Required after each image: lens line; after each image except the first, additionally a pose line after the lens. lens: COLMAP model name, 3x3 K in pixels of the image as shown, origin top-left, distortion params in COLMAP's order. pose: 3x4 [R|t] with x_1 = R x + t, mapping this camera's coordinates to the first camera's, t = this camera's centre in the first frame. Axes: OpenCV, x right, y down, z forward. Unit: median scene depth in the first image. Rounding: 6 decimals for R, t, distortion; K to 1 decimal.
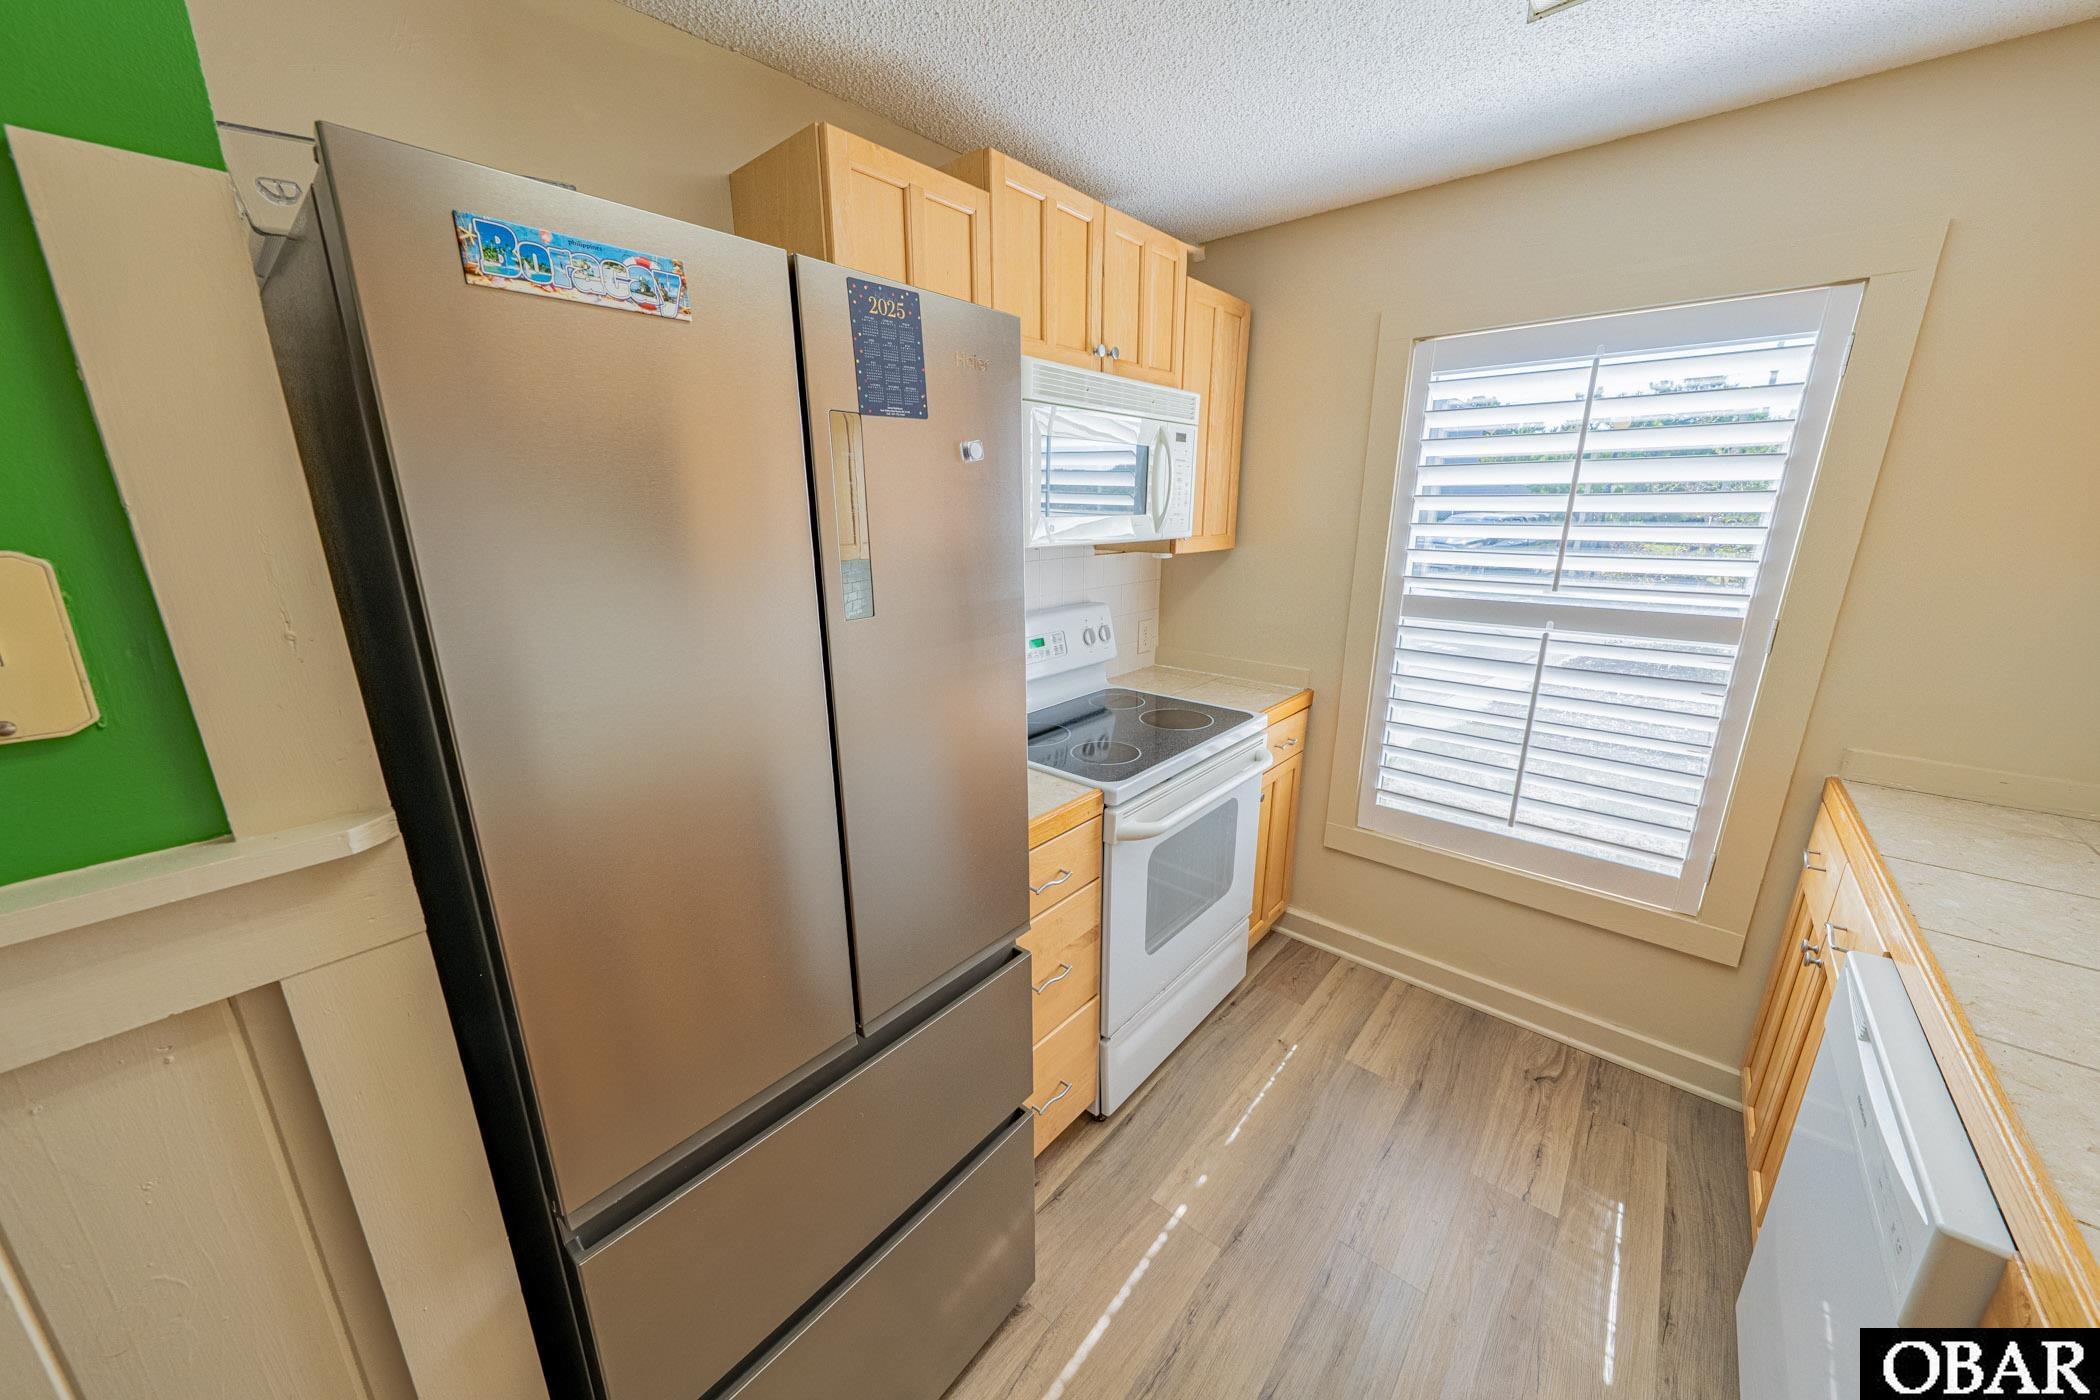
lens RADIAL K [[728.7, 0, 1046.2], [0, 728.7, 702.6], [0, 0, 1]] dist [-0.002416, 0.000016]
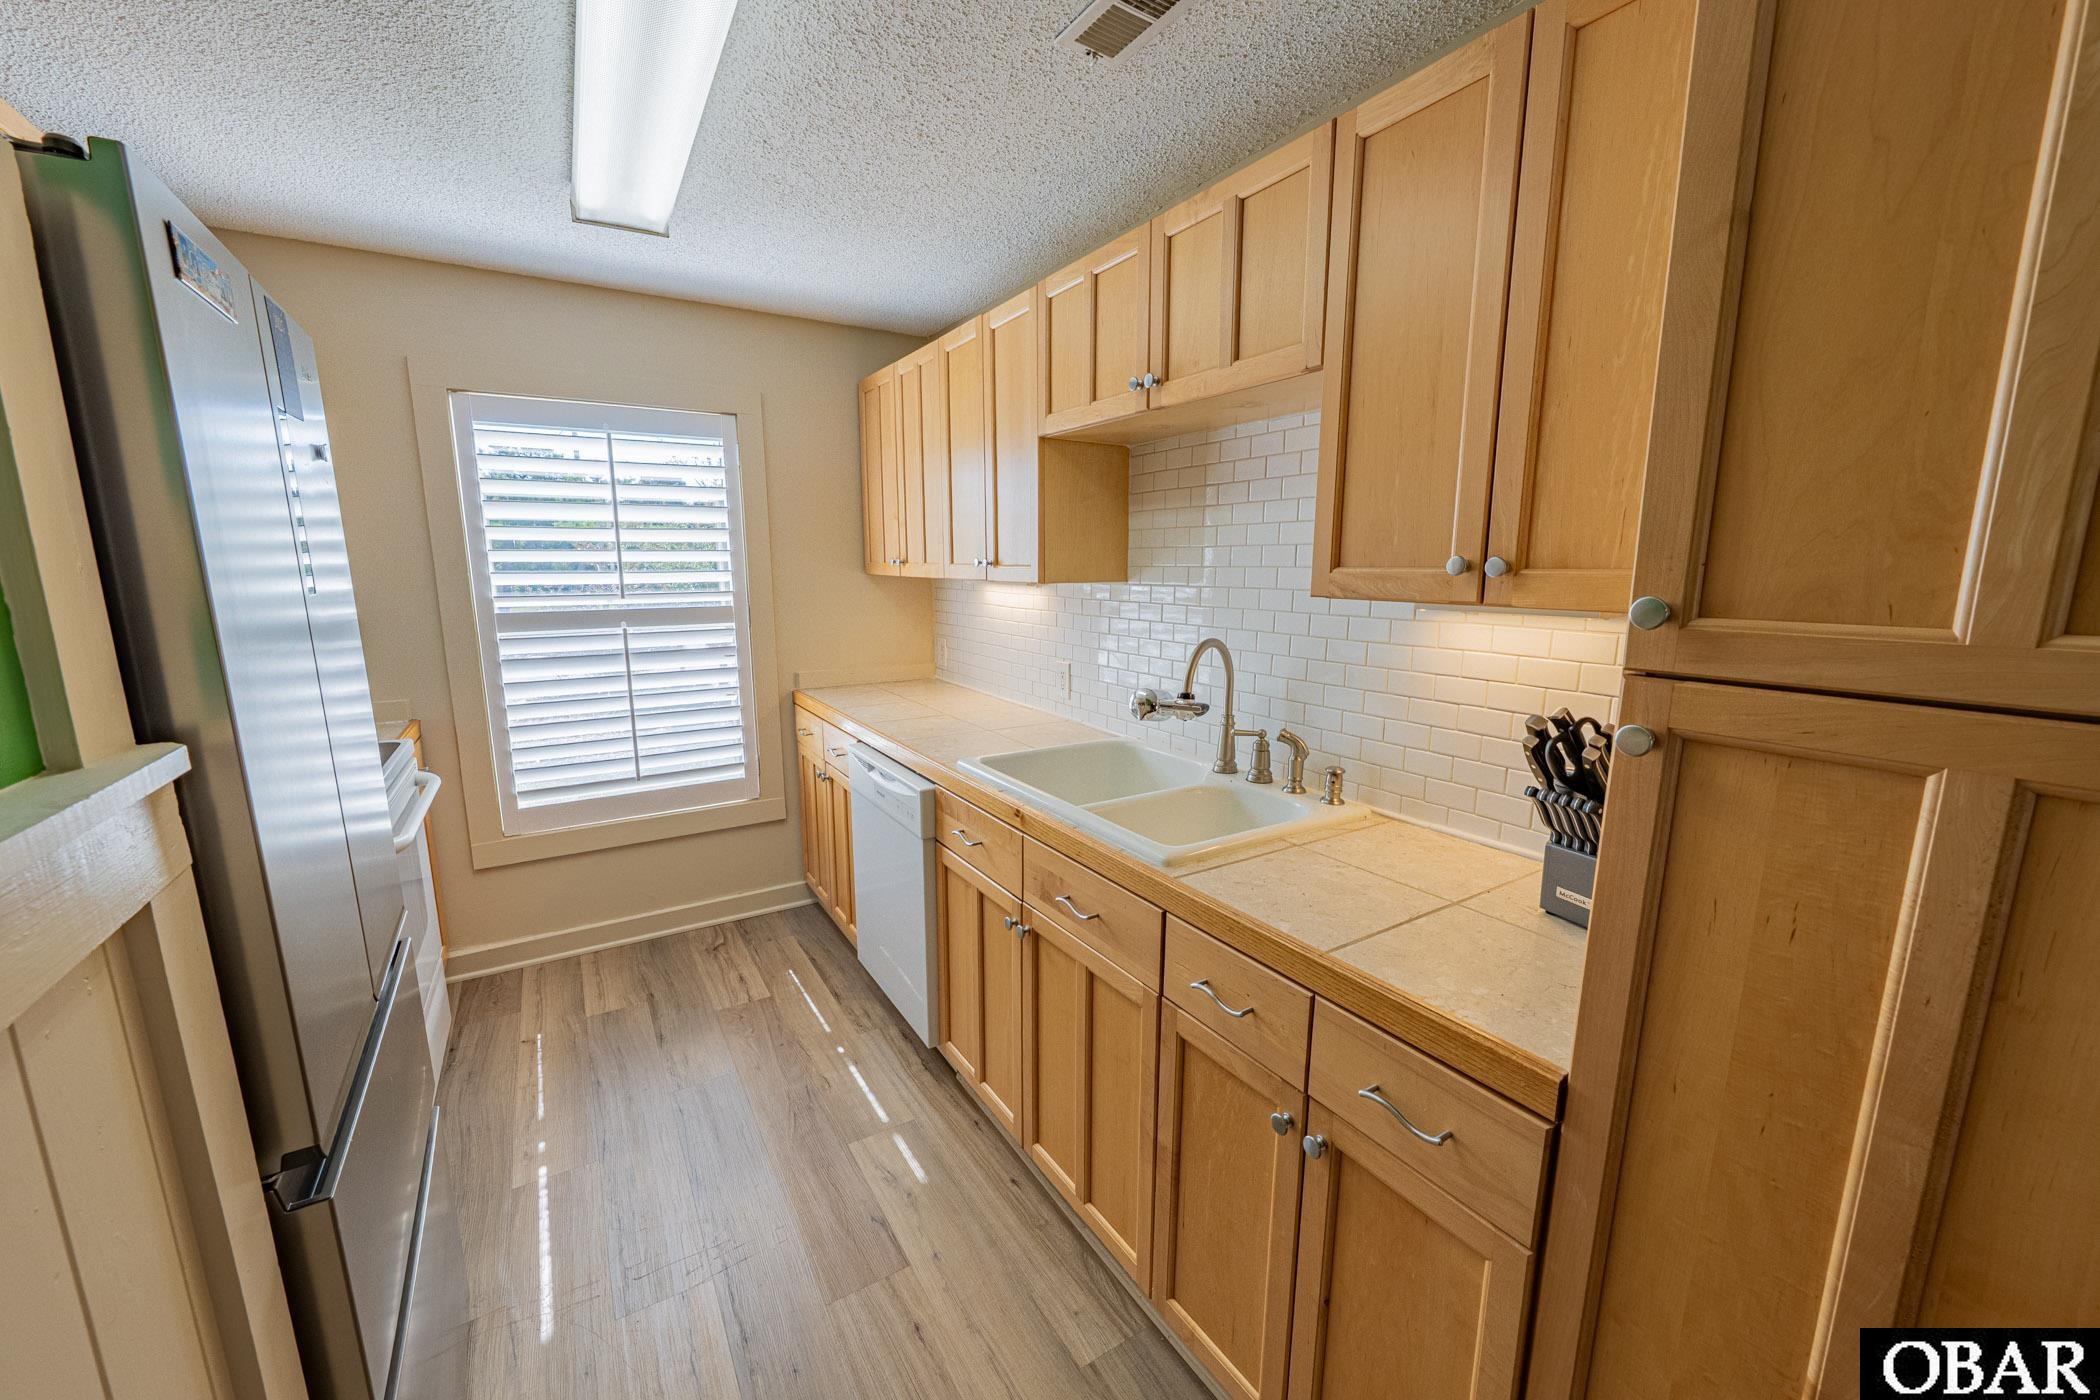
lens RADIAL K [[801.3, 0, 1046.2], [0, 801.3, 703.1], [0, 0, 1]] dist [-0.001673, -0.000179]
pose [[0.298909, -0.165625, 0.939799, -0.491727], [0.252509, 0.963448, 0.089481, 0.098833], [-0.920267, 0.210561, 0.329806, -0.171008]]
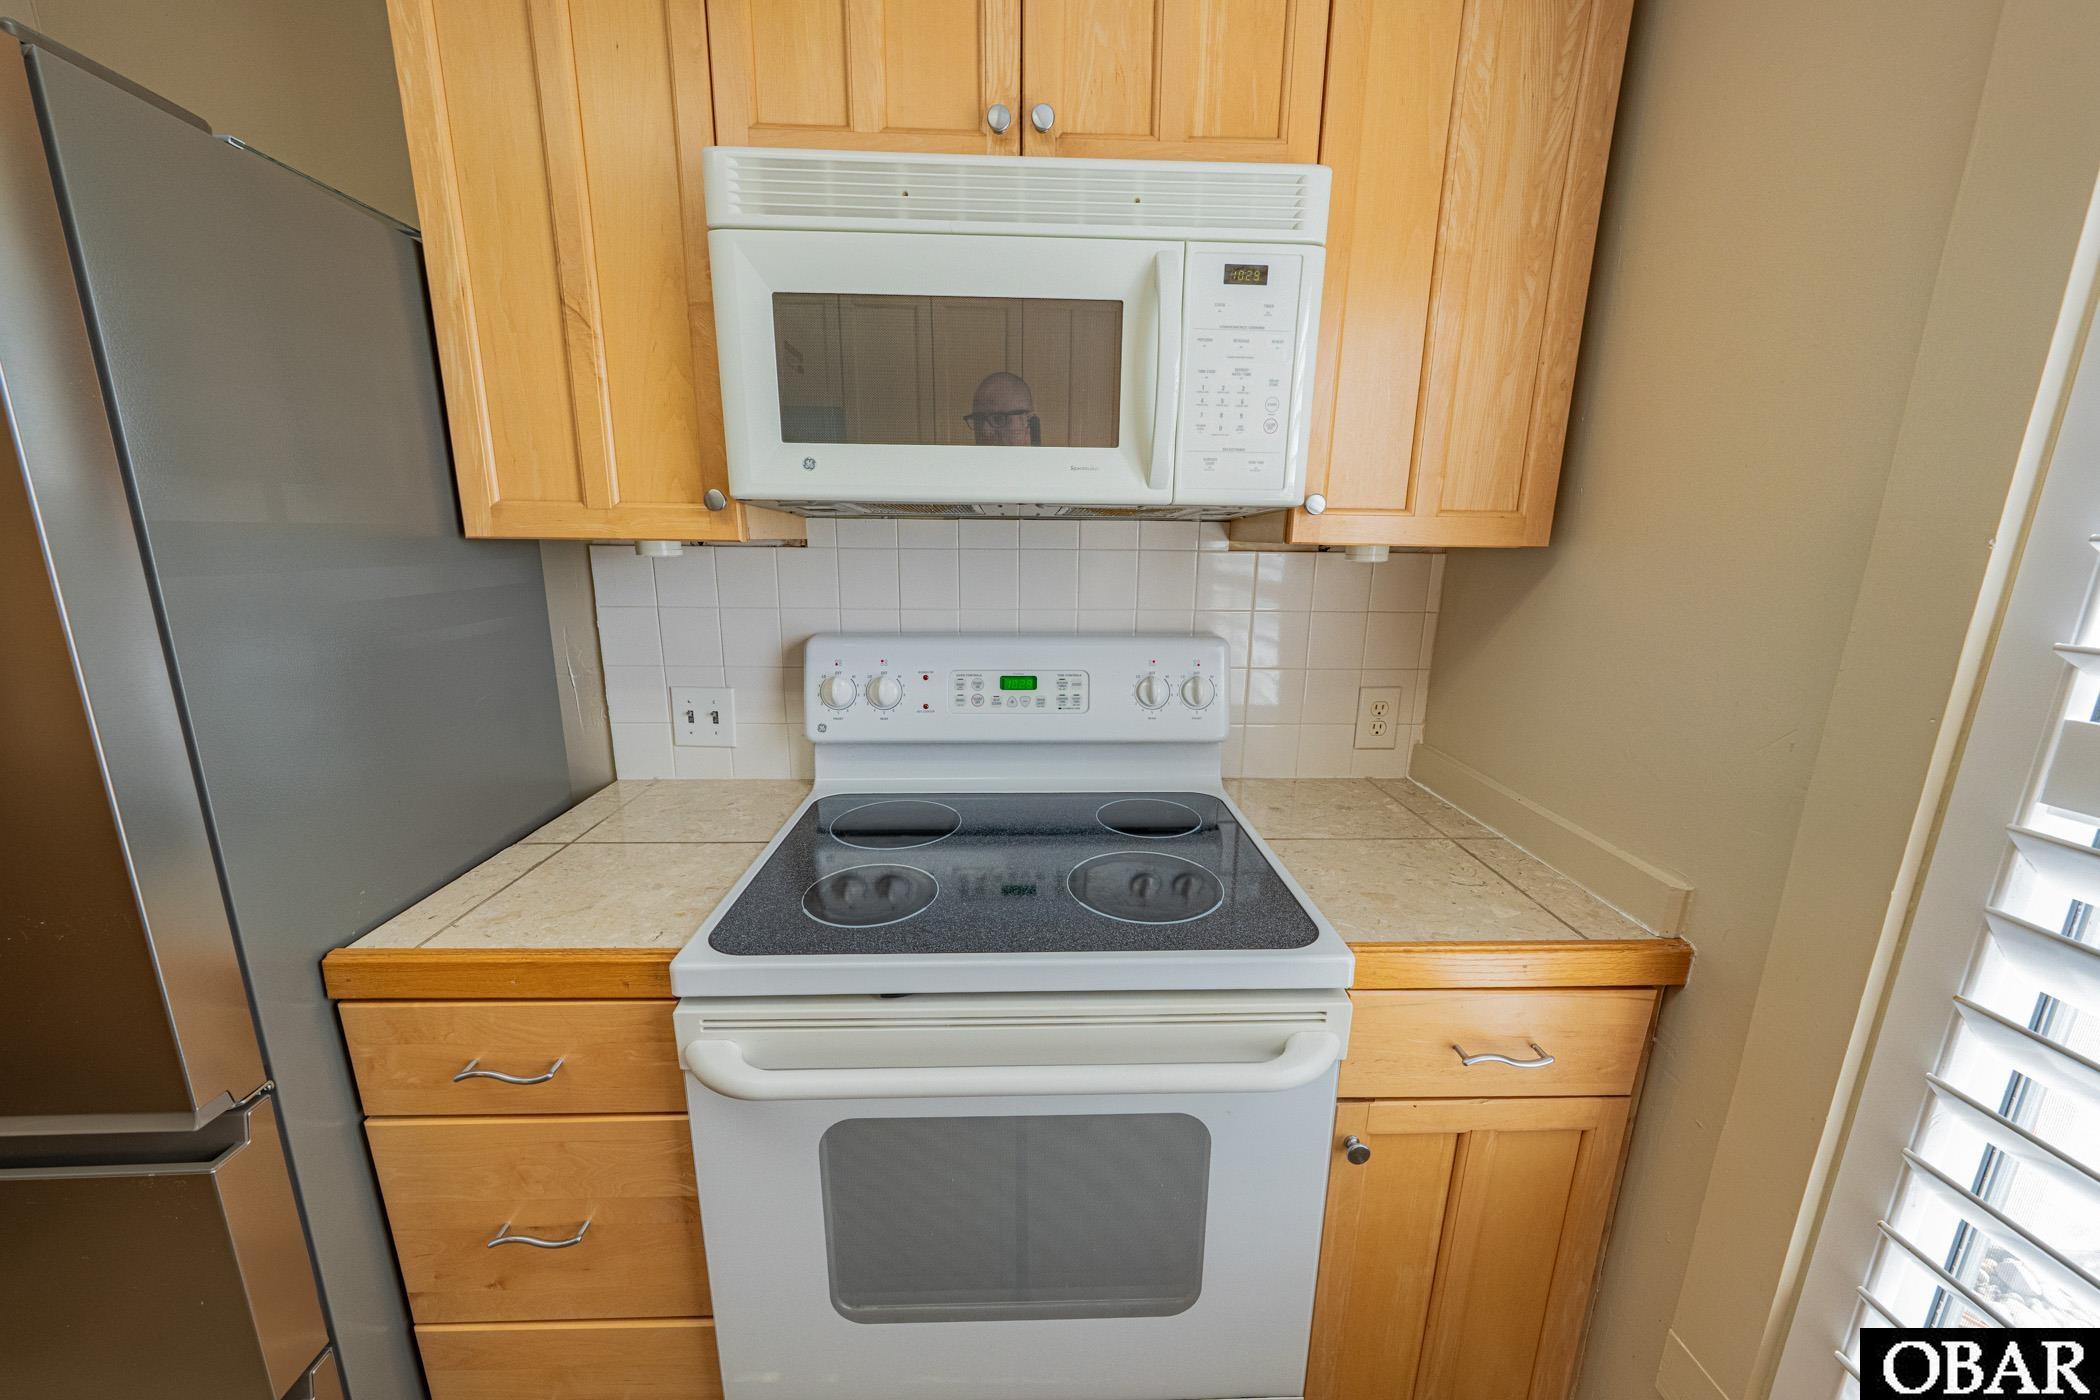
lens RADIAL K [[746.5, 0, 1047.9], [0, 746.5, 703.2], [0, 0, 1]] dist [-0.001742, -0.000196]
pose [[0.681997, 0.175780, -0.709917, 0.497517], [-0.207434, 0.977316, 0.042715, -0.108224], [0.701321, 0.118129, 0.702989, 0.659592]]
